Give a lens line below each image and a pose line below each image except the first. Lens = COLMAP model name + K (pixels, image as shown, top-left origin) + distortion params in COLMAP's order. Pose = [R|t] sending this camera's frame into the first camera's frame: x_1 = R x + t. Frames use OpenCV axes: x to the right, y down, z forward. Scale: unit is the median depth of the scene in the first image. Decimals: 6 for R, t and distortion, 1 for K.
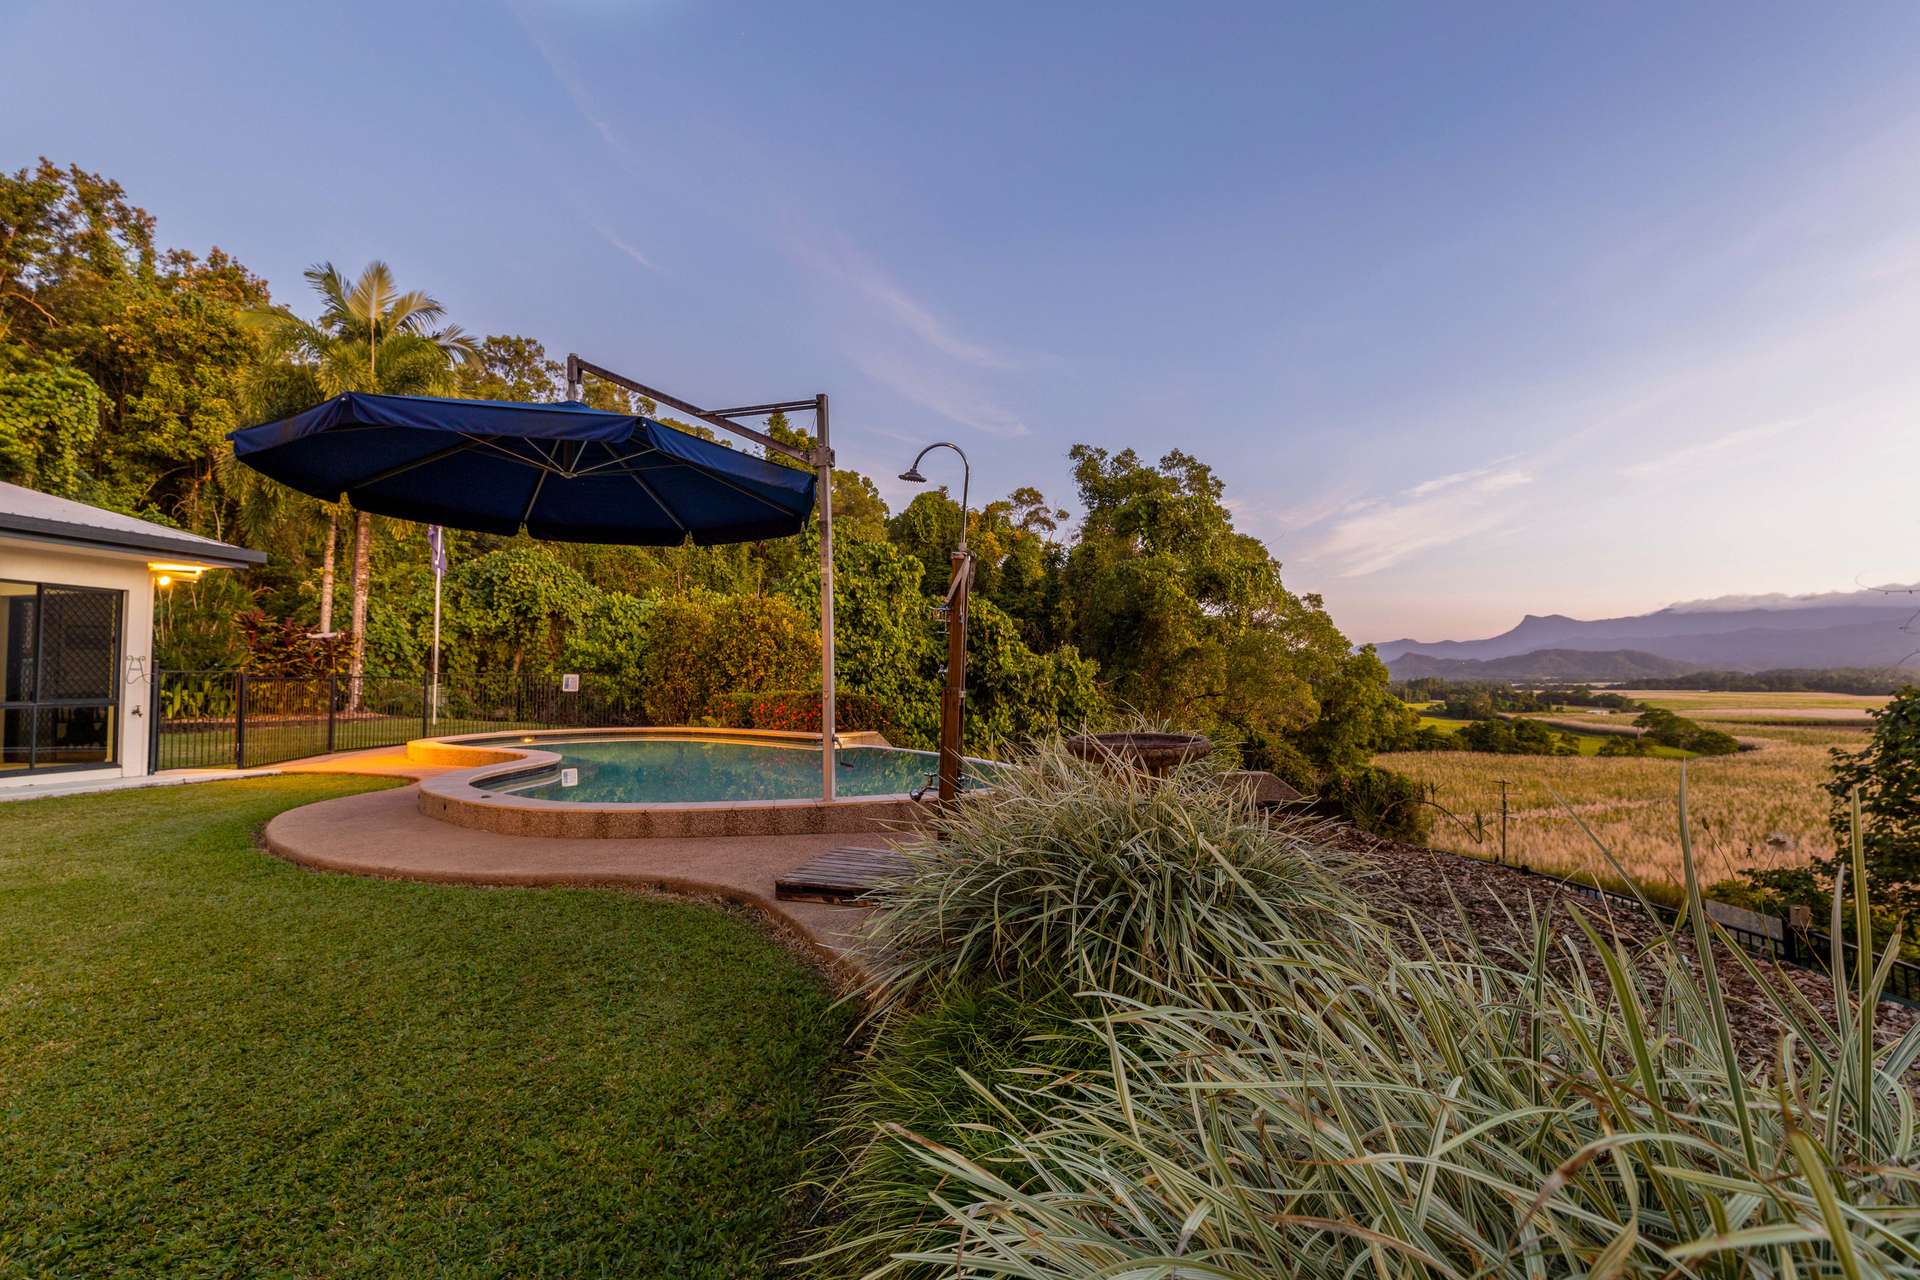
lens RADIAL K [[880.9, 0, 957.3], [0, 880.9, 656.9], [0, 0, 1]] dist [0.002263, 0.000206]
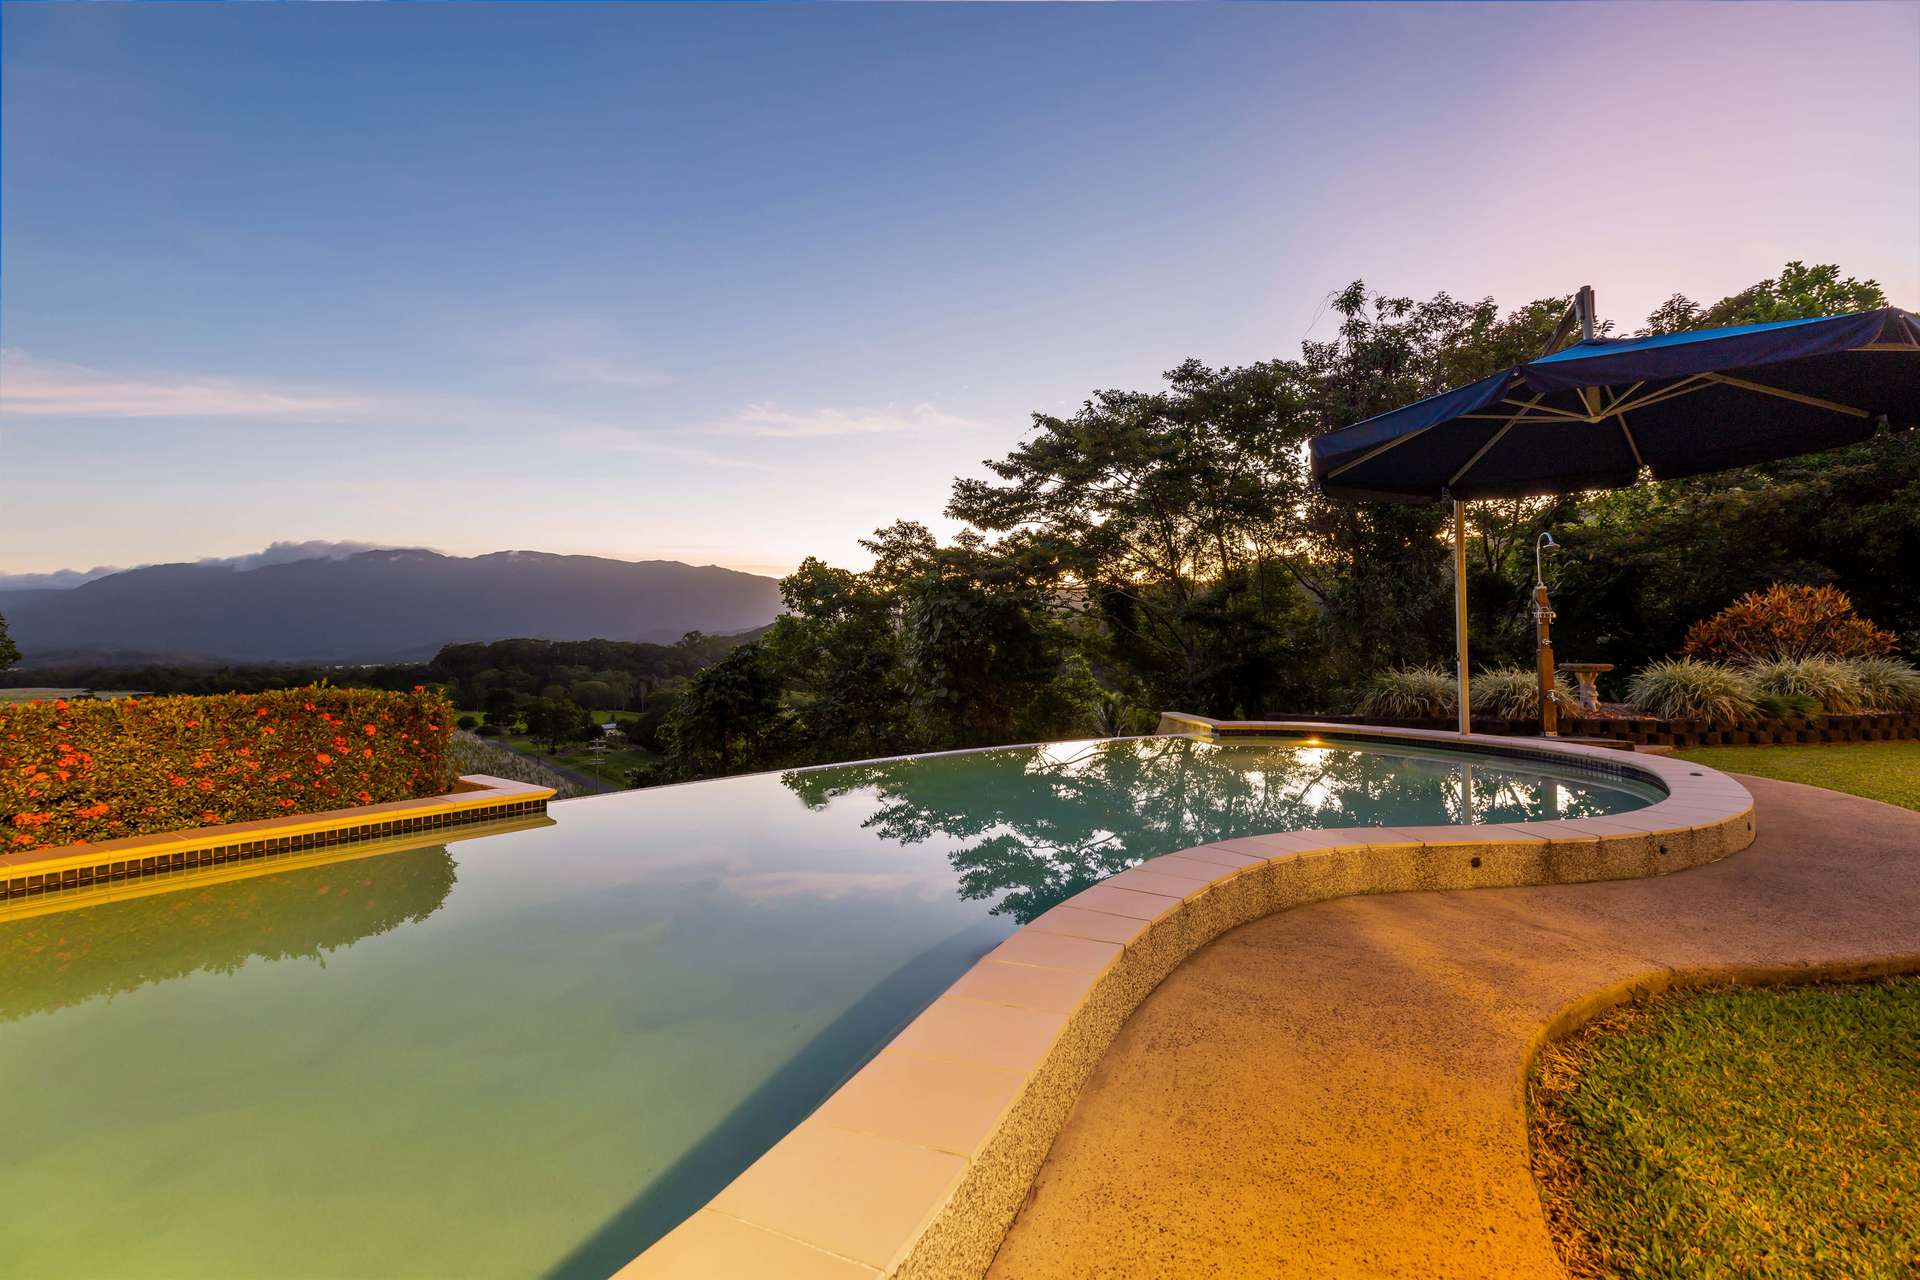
lens RADIAL K [[867.6, 0, 953.8], [0, 867.6, 649.6], [0, 0, 1]] dist [0.000604, 0.000152]
pose [[-0.156872, 0.010975, 0.987558, -0.058434], [-0.010209, 0.999867, -0.012734, 0.002486], [-0.987566, -0.012080, -0.156739, 0.084931]]
